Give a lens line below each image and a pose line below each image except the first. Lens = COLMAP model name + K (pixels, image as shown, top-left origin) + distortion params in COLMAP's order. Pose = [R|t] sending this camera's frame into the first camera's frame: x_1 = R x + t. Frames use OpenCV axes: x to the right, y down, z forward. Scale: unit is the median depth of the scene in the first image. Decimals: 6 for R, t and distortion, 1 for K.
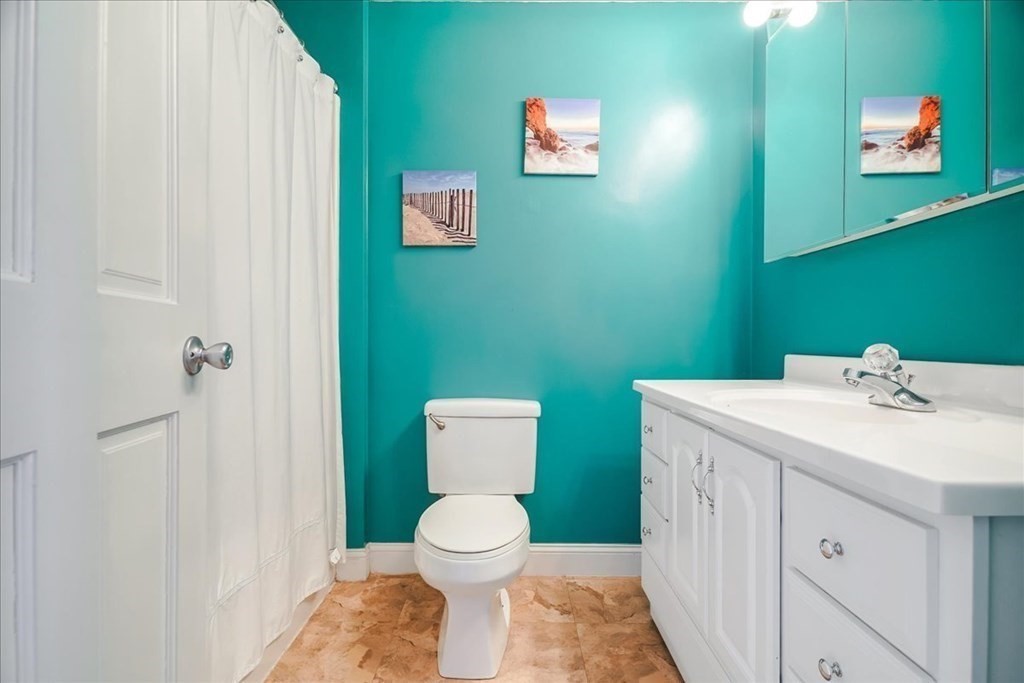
lens RADIAL K [[491.7, 0, 509.0], [0, 491.7, 344.8], [0, 0, 1]] dist [0.002386, -0.006317]
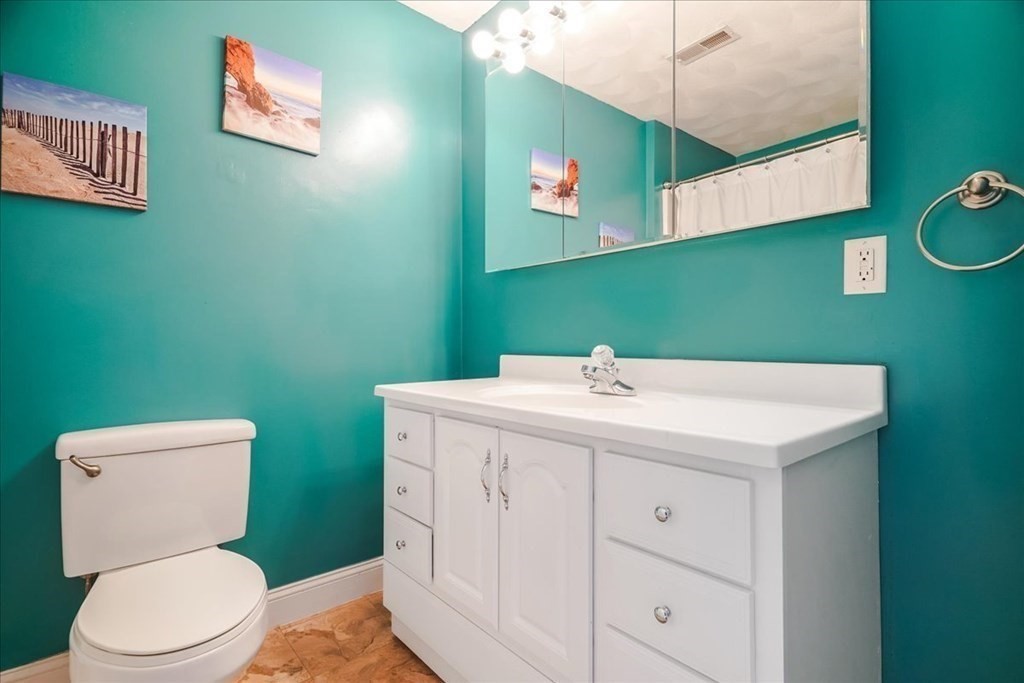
lens RADIAL K [[491.7, 0, 518.9], [0, 491.7, 339.6], [0, 0, 1]] dist [0.002386, -0.006317]
pose [[0.741396, 0.002911, 0.671061, -0.147826], [0.006799, 0.999907, -0.011849, -0.001681], [-0.671033, 0.013347, 0.741307, 0.111606]]
